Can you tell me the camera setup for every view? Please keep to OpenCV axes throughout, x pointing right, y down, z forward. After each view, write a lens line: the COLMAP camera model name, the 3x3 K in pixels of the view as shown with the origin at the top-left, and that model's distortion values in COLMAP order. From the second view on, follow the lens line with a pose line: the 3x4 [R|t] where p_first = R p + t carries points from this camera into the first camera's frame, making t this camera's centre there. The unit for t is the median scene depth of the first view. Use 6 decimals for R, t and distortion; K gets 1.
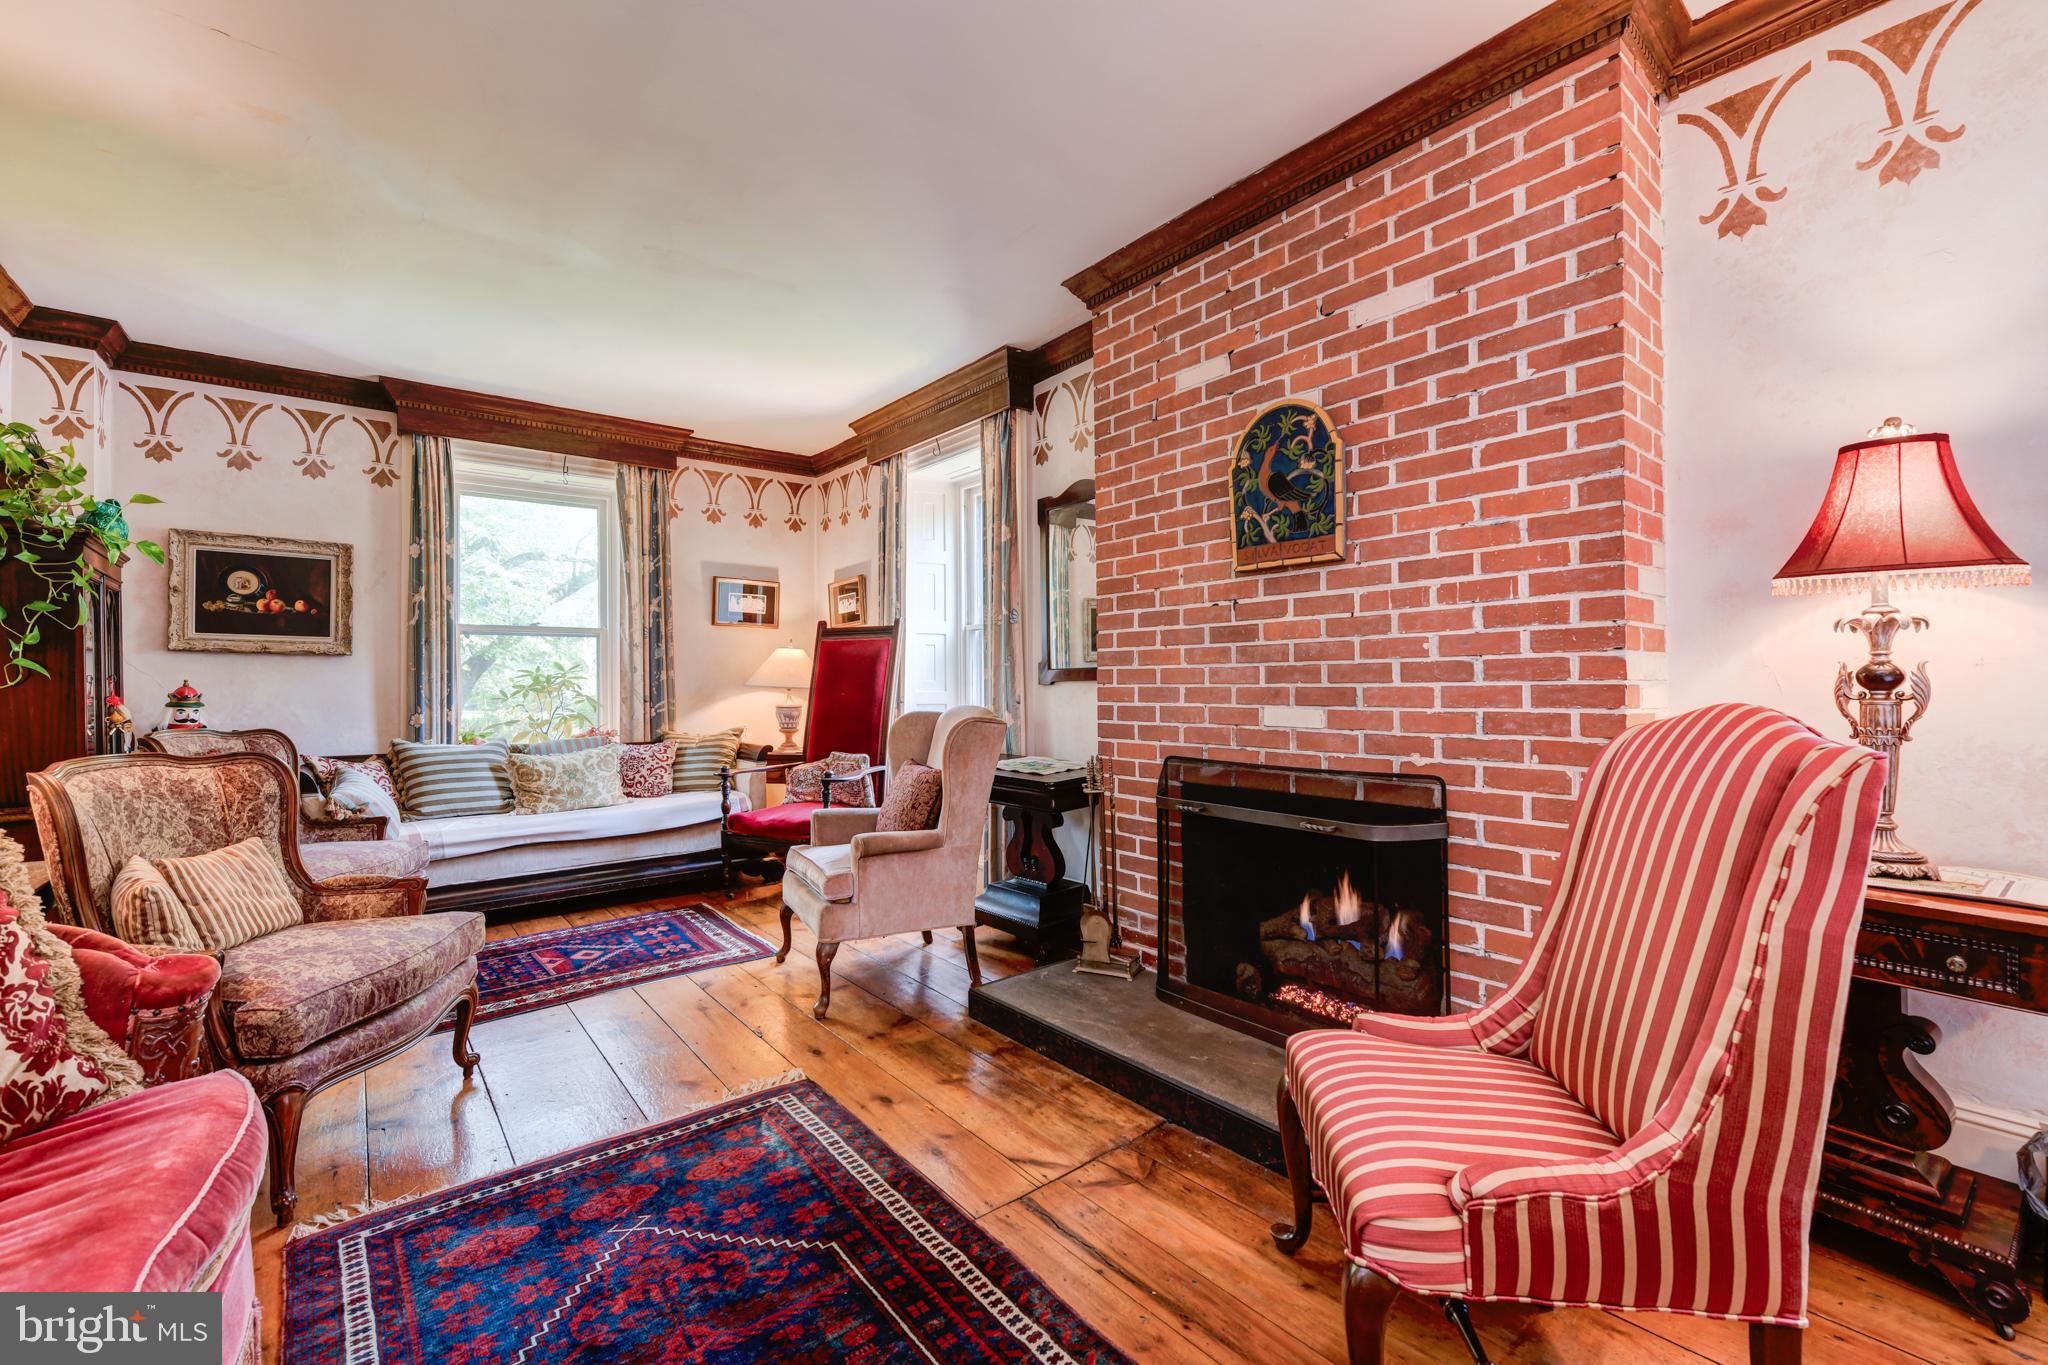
lens RADIAL K [[840.0, 0, 1024.0], [0, 840.0, 682.5], [0, 0, 1]] dist [0.001469, -0.000018]
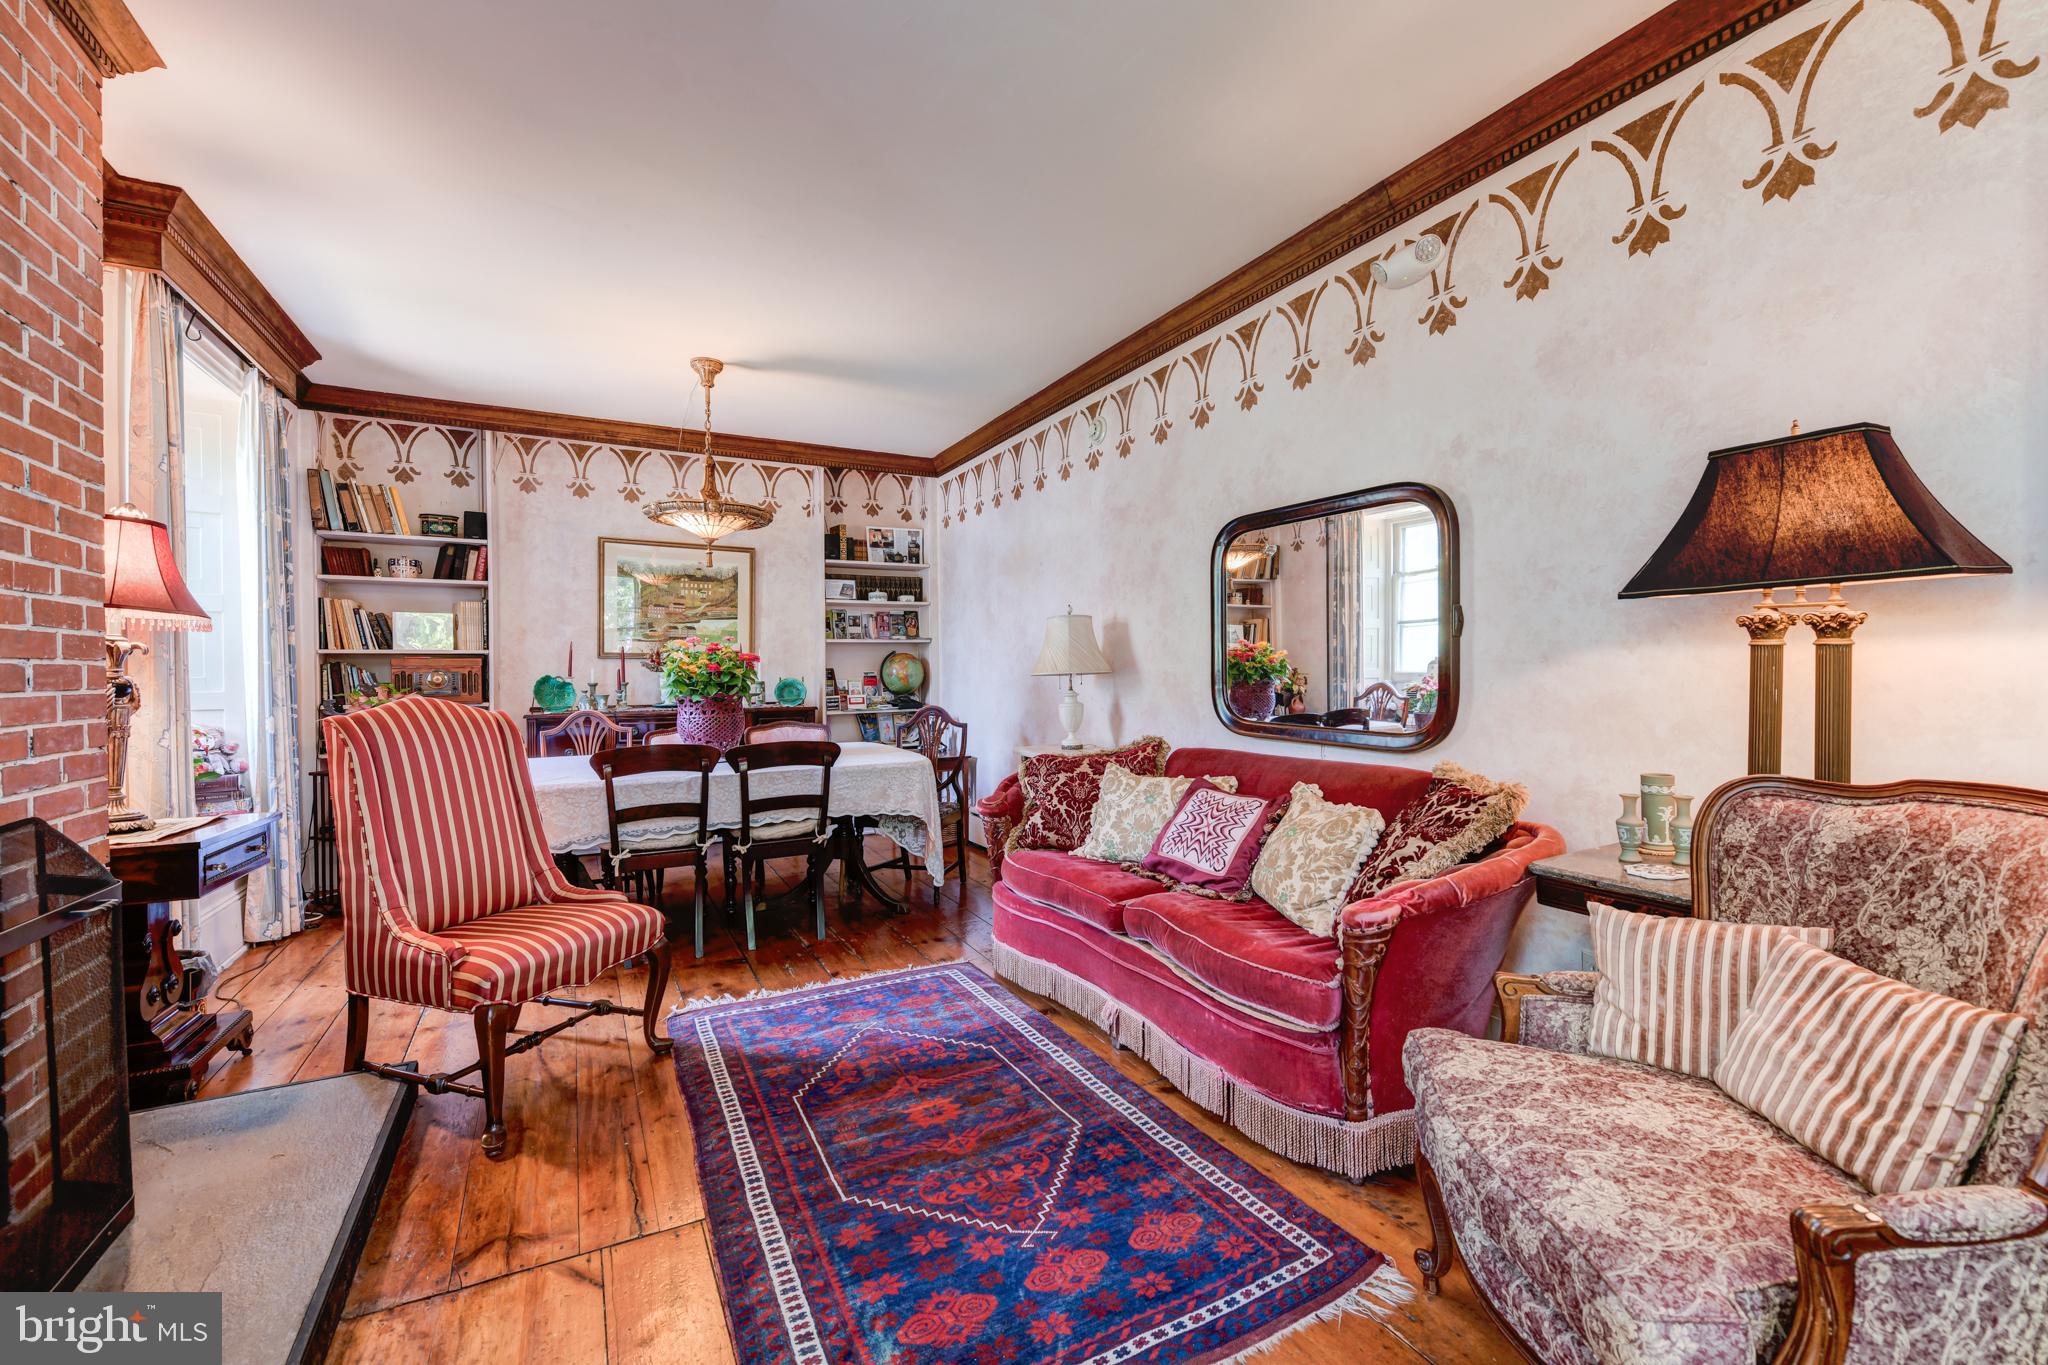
lens RADIAL K [[825.5, 0, 1026.0], [0, 825.5, 680.5], [0, 0, 1]] dist [0.000610, -0.002706]
pose [[-0.981947, 0.016541, 0.188433, -0.441902], [0.017433, 0.999843, 0.003078, 0.001664], [-0.188352, 0.006307, -0.982081, 1.320900]]
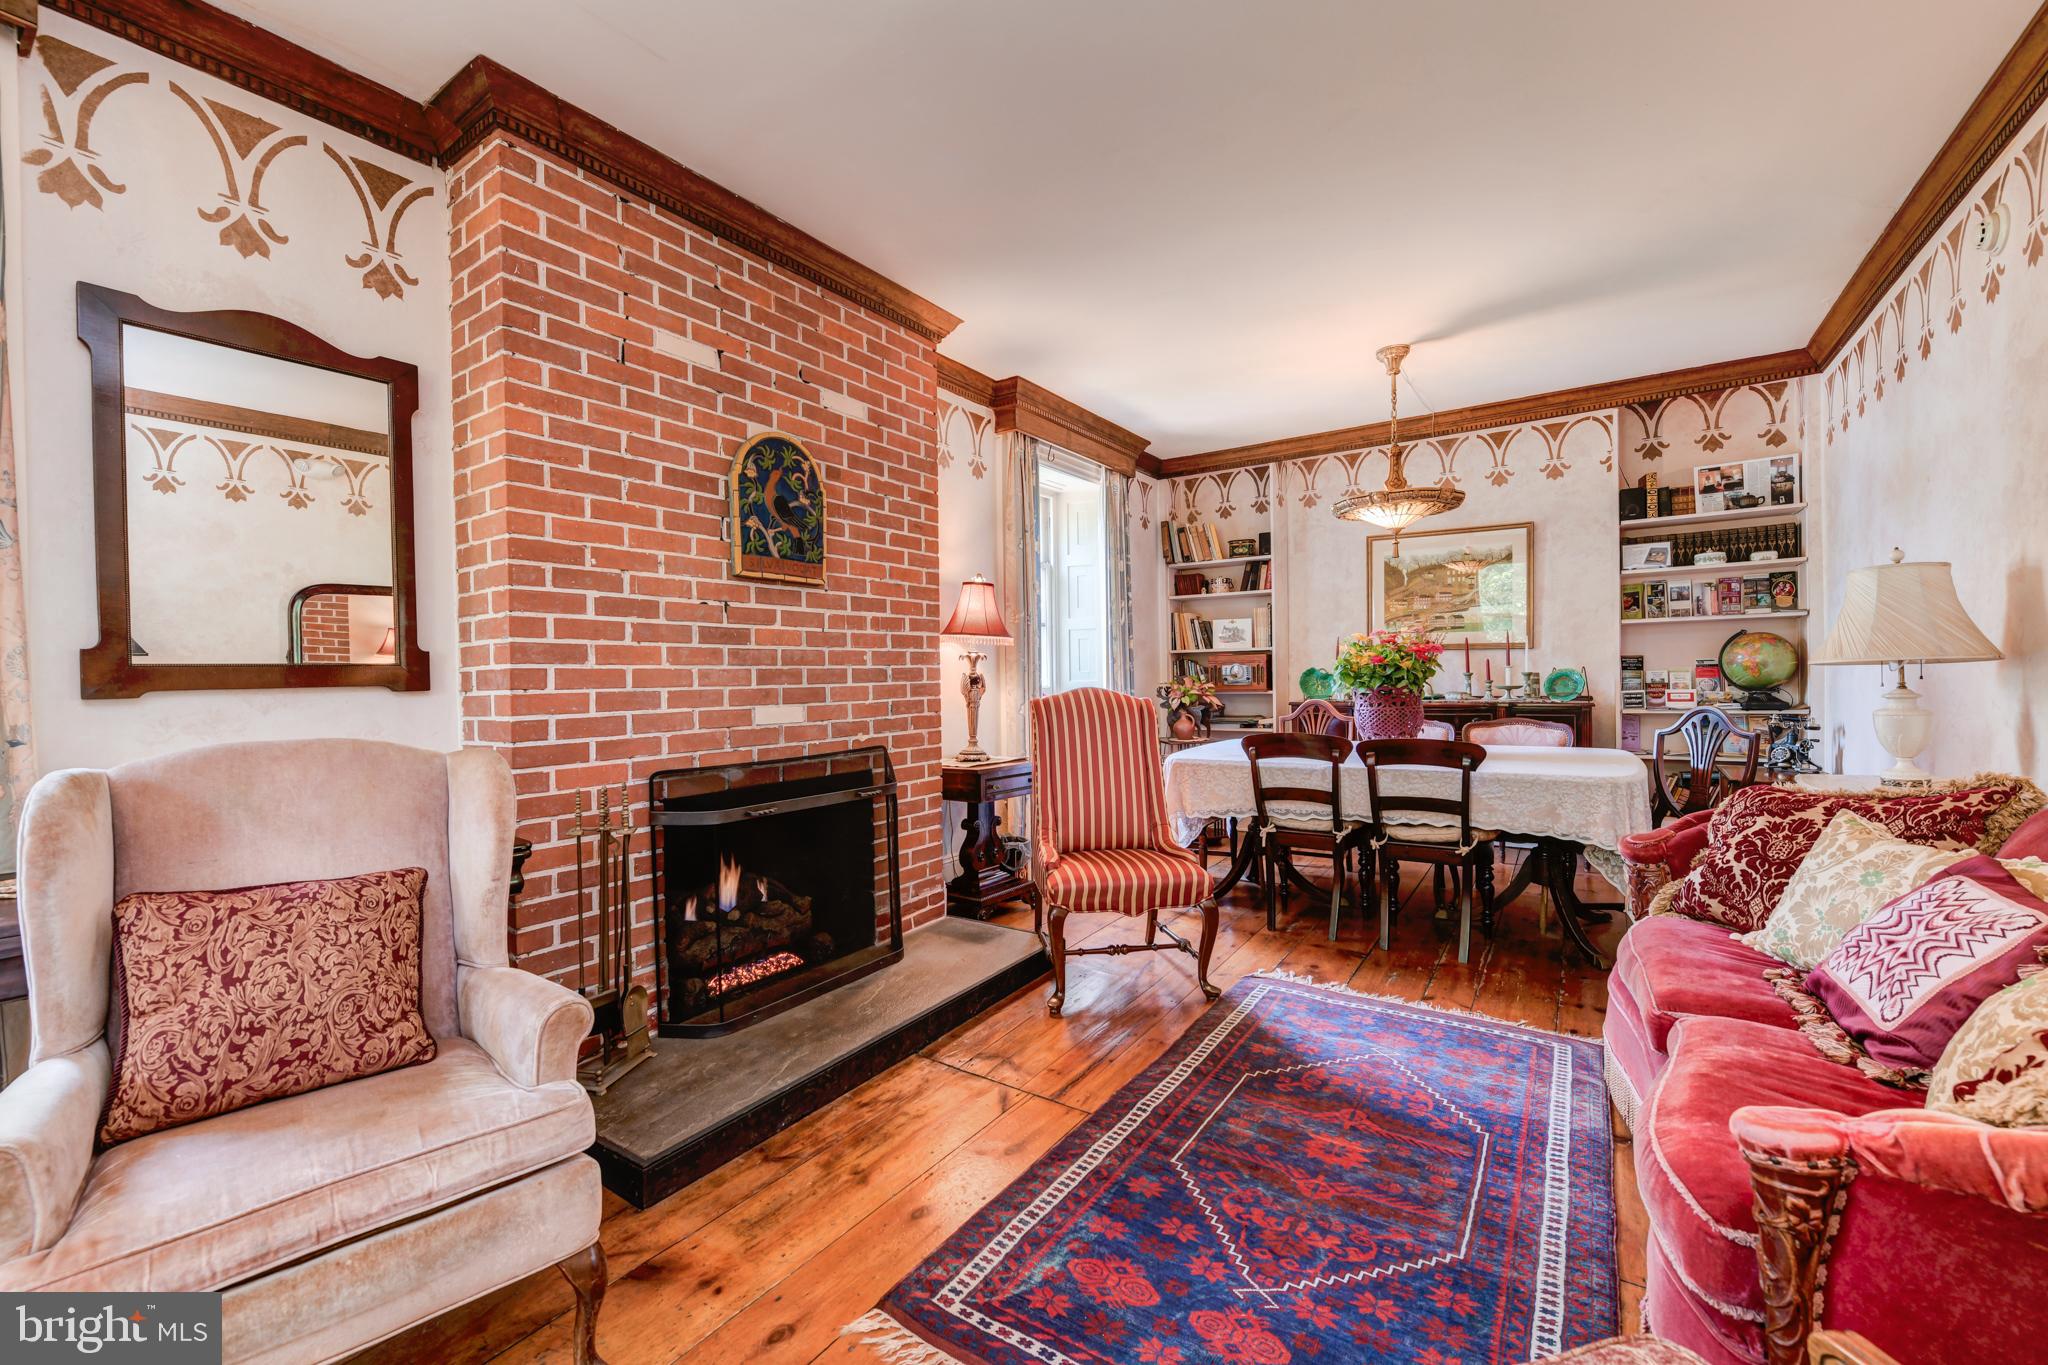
lens RADIAL K [[825.5, 0, 1026.0], [0, 825.5, 680.5], [0, 0, 1]] dist [0.000610, -0.002706]
pose [[-0.292163, 0.007457, 0.956339, -0.836548], [0.016197, 0.999865, -0.002849, 0.003748], [-0.956231, 0.014658, -0.292245, 1.005999]]
